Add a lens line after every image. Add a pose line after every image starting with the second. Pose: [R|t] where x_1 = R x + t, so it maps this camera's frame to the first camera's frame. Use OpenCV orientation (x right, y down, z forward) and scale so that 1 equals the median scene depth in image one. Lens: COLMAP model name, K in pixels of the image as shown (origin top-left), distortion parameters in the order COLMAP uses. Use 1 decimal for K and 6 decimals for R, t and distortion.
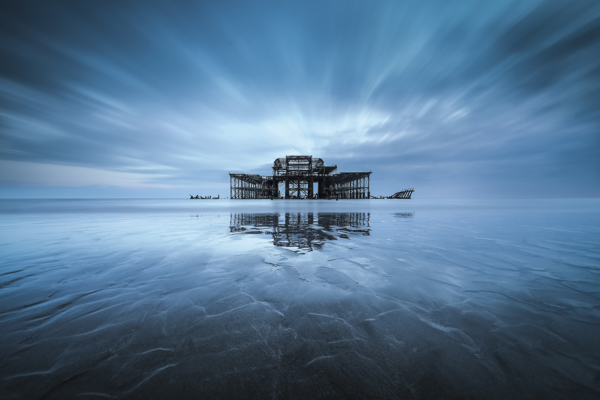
lens RADIAL K [[283.6, 0, 296.1], [0, 283.6, 200.0], [0, 0, 1]] dist [0.000463, 0.000004]
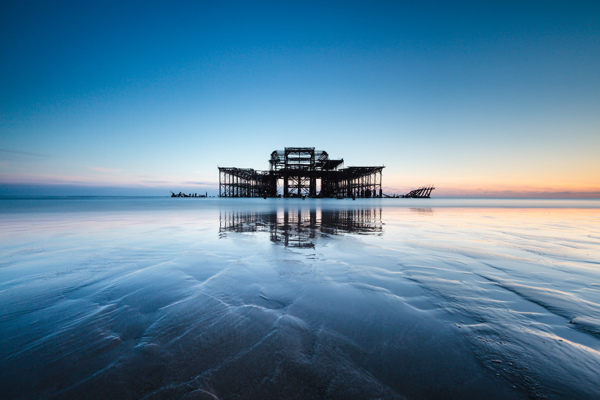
lens RADIAL K [[293.6, 0, 300.0], [0, 293.6, 200.0], [0, 0, 1]] dist [0.000734, 0.000019]
pose [[0.999880, 0.004158, 0.014945, -0.002049], [-0.004285, 0.999955, 0.008452, -0.003446], [-0.014909, -0.008515, 0.999853, 0.104478]]
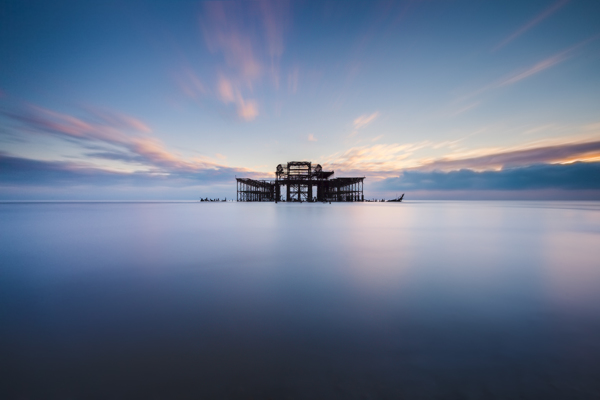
lens RADIAL K [[293.6, 0, 300.0], [0, 293.6, 200.0], [0, 0, 1]] dist [0.000734, 0.000019]
pose [[0.999917, 0.002127, 0.012729, -0.001586], [-0.002050, 0.999980, -0.006056, -0.002395], [-0.012742, 0.006030, 0.999901, -0.130009]]
